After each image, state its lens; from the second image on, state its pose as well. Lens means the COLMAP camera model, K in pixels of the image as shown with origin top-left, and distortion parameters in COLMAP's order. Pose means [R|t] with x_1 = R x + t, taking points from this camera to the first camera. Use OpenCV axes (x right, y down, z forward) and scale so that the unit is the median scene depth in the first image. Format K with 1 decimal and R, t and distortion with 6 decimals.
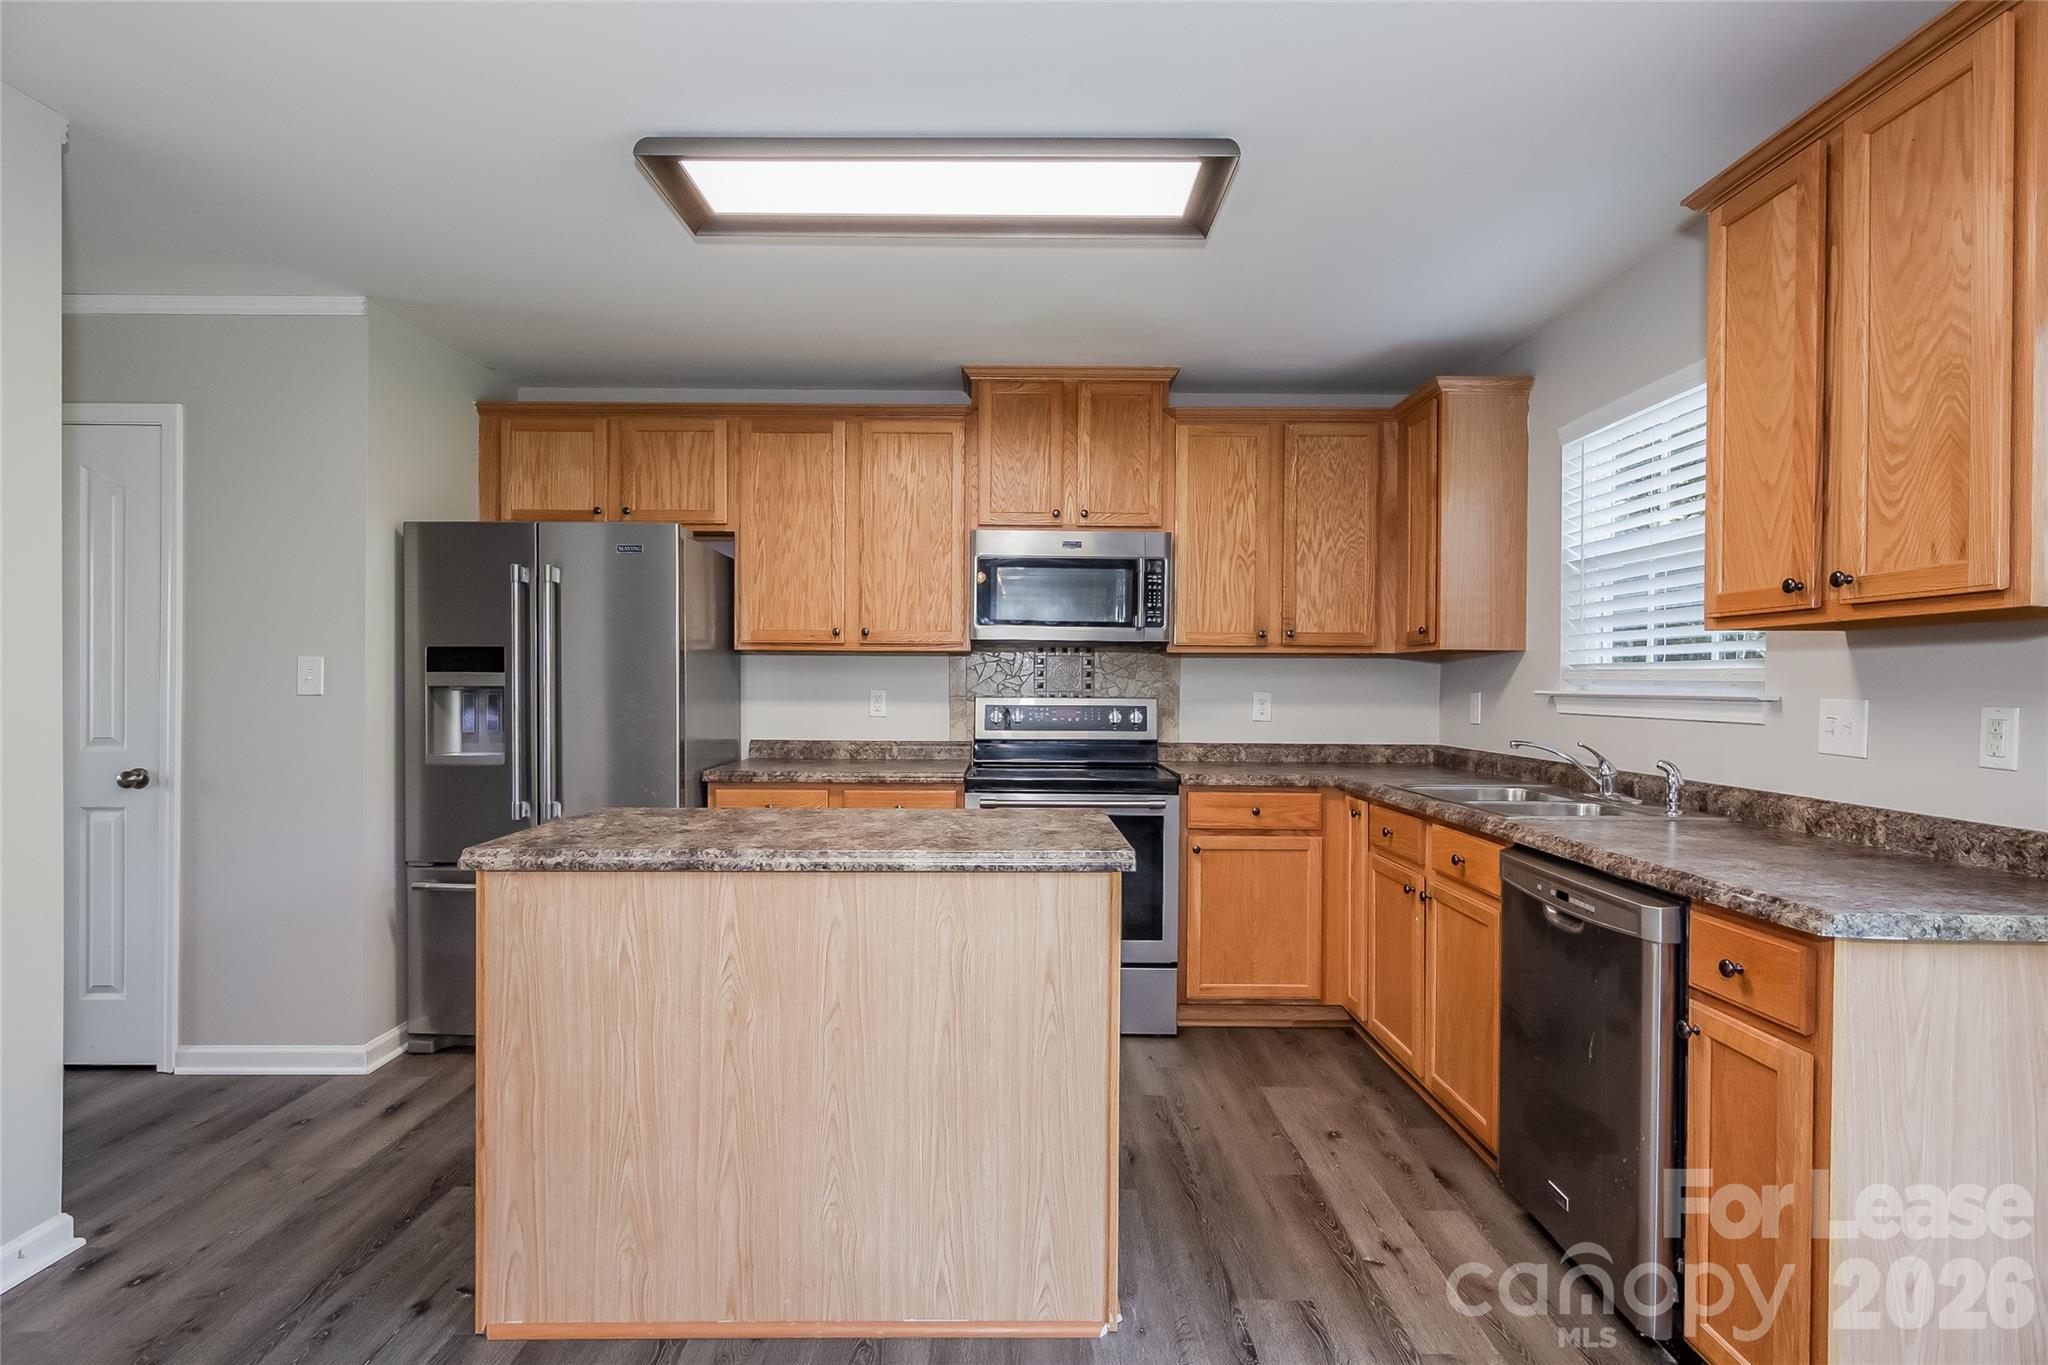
lens RADIAL K [[991.9, 0, 1031.6], [0, 991.9, 688.3], [0, 0, 1]] dist [-0.003411, -0.001609]
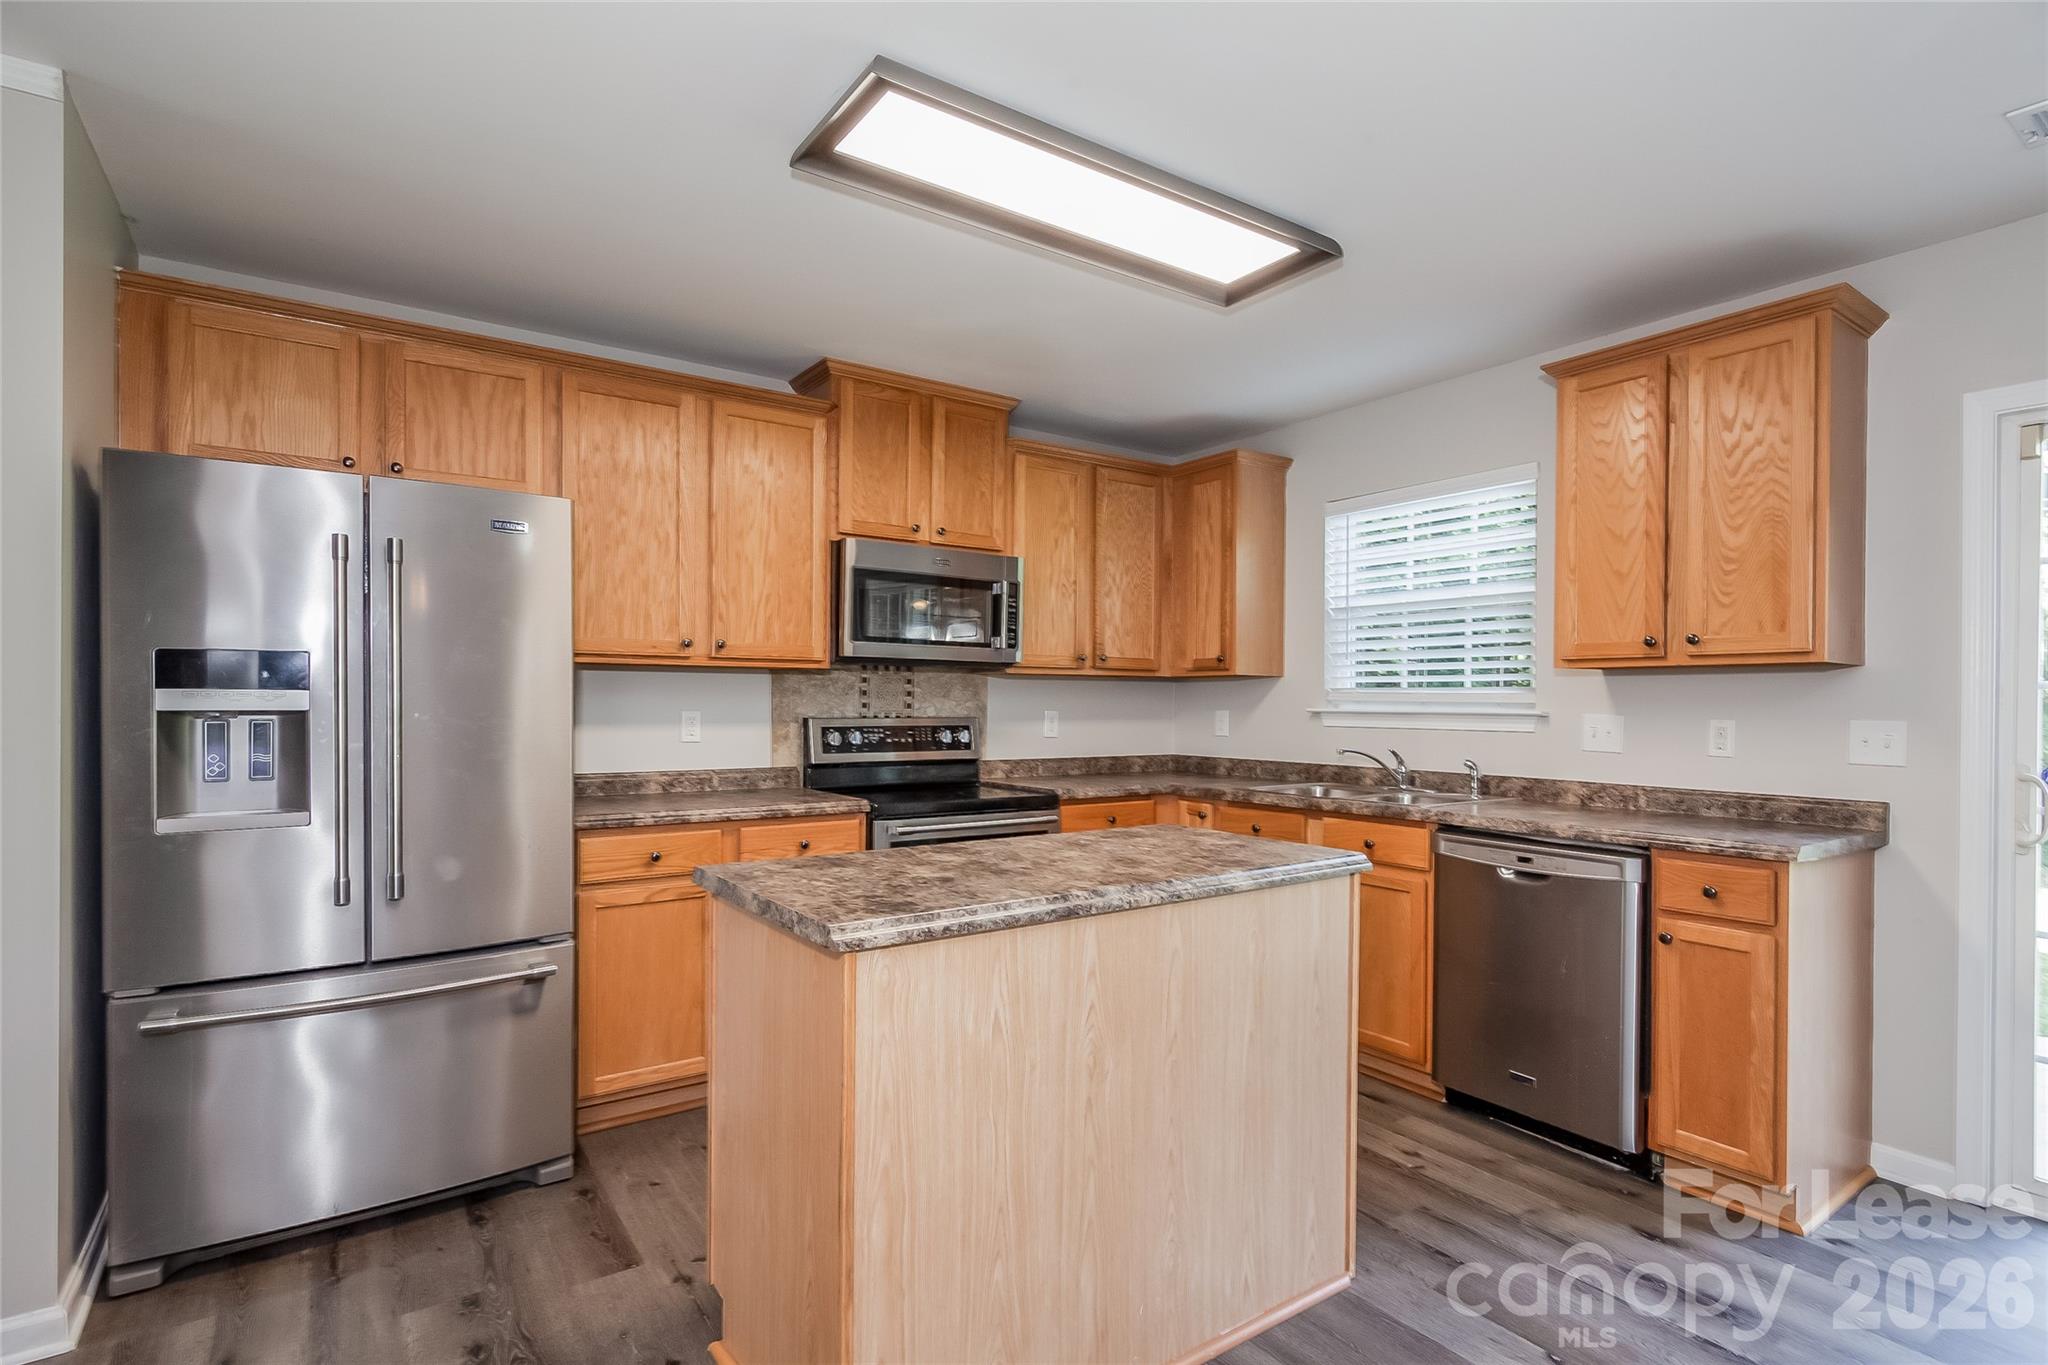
lens RADIAL K [[991.3, 0, 1027.0], [0, 991.3, 705.3], [0, 0, 1]] dist [-0.002637, -0.000169]
pose [[0.826361, -0.003558, 0.563130, -0.463598], [0.002172, 0.999993, 0.003132, -0.006186], [-0.563137, -0.001365, 0.826363, 0.145673]]
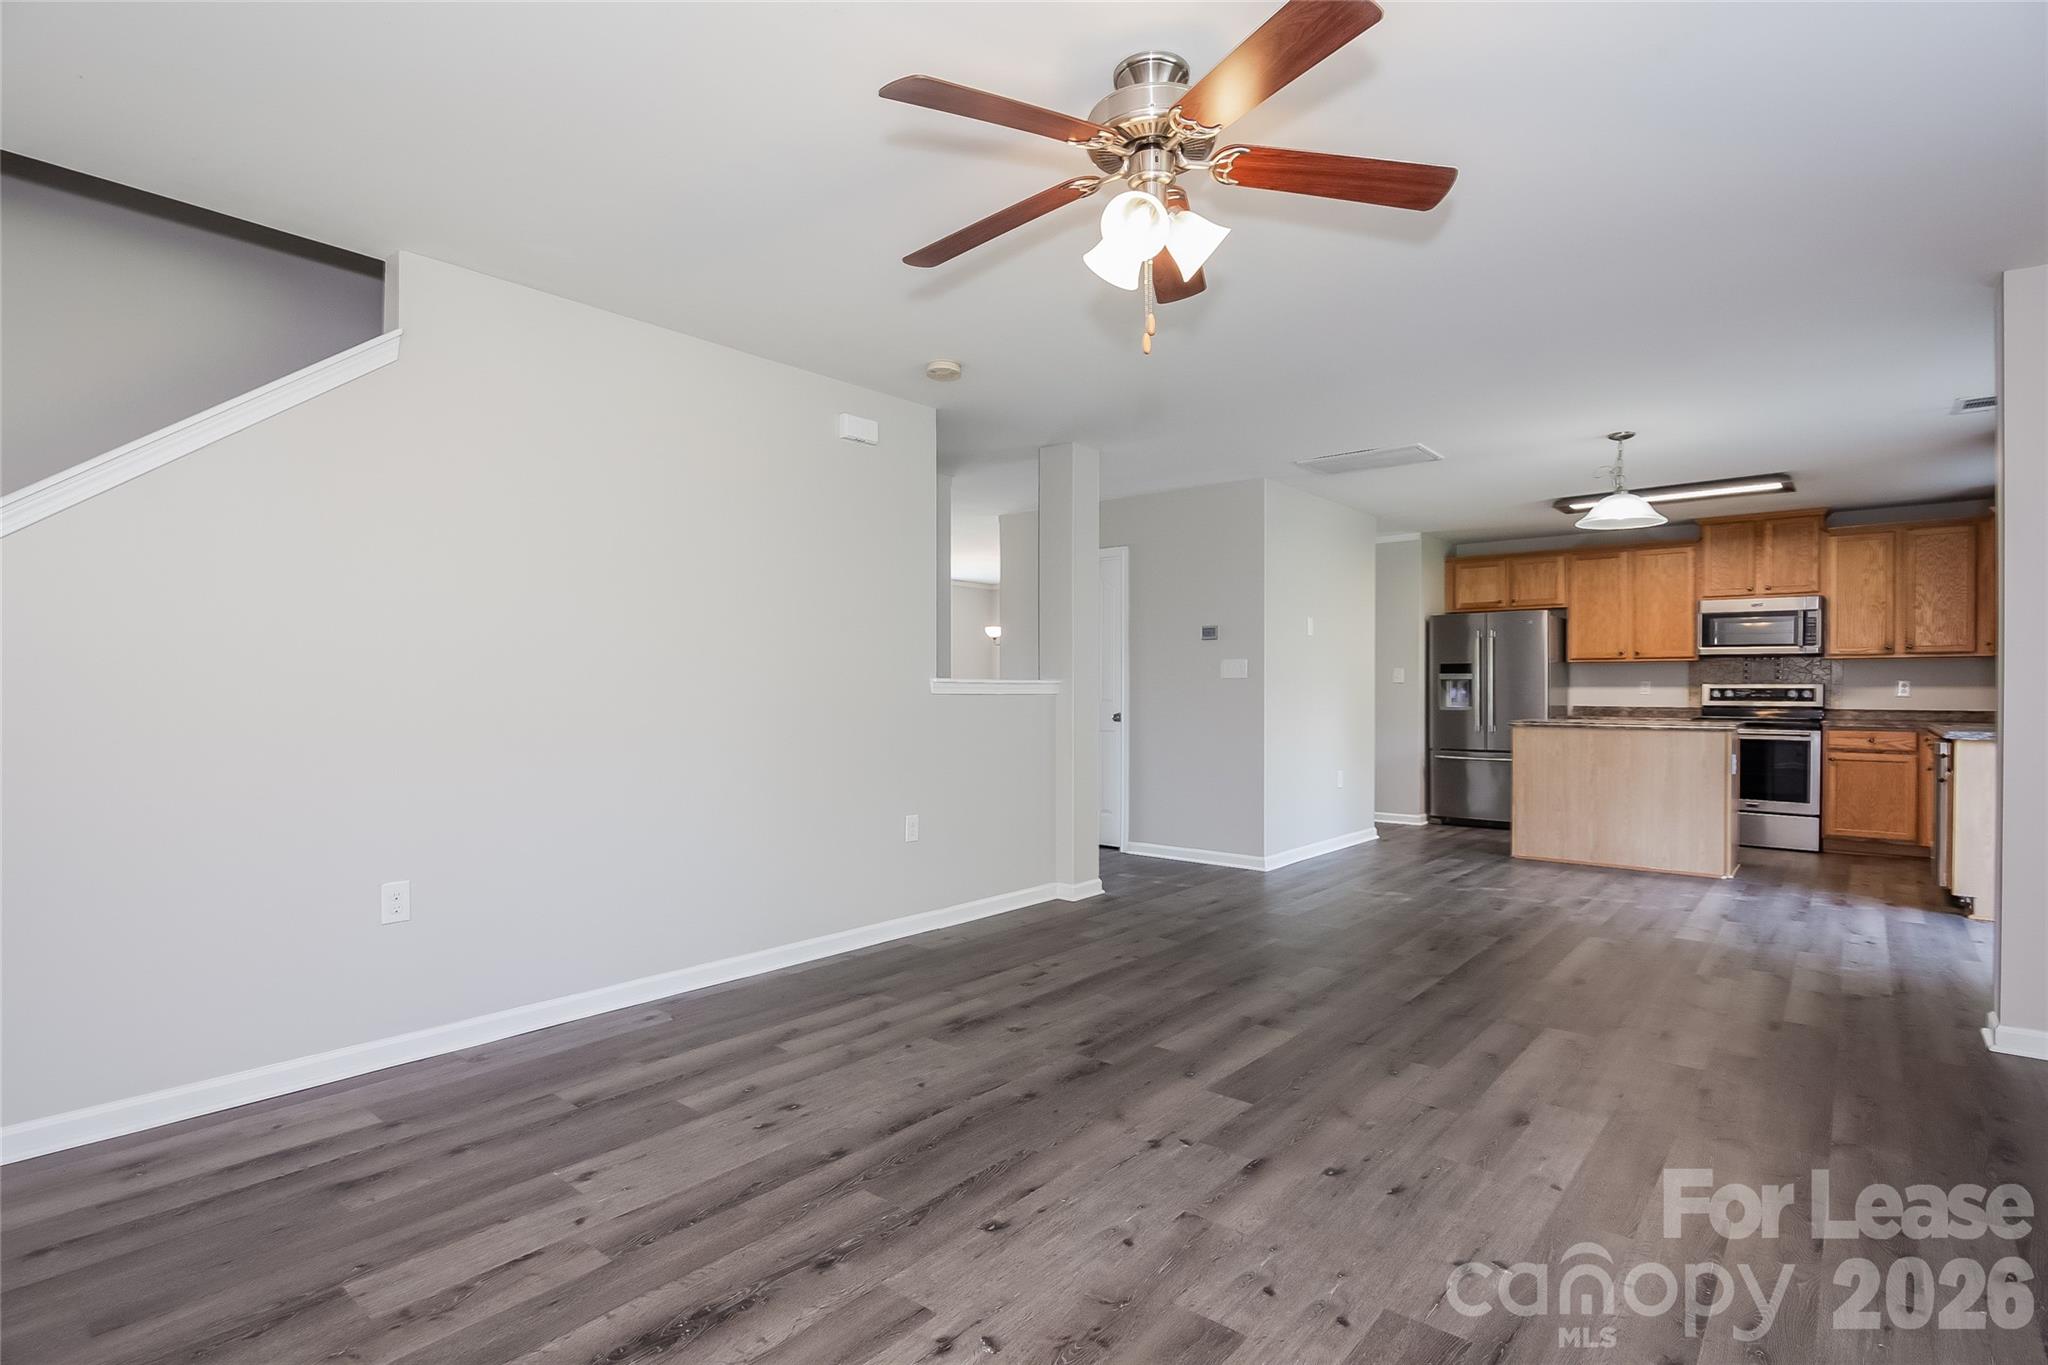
lens RADIAL K [[991.9, 0, 1031.6], [0, 991.9, 688.3], [0, 0, 1]] dist [-0.003411, -0.001609]
pose [[0.752906, -0.004131, -0.658115, 0.259049], [-0.001917, 0.999962, -0.008470, 0.041534], [0.658126, 0.007638, 0.752869, -1.499473]]
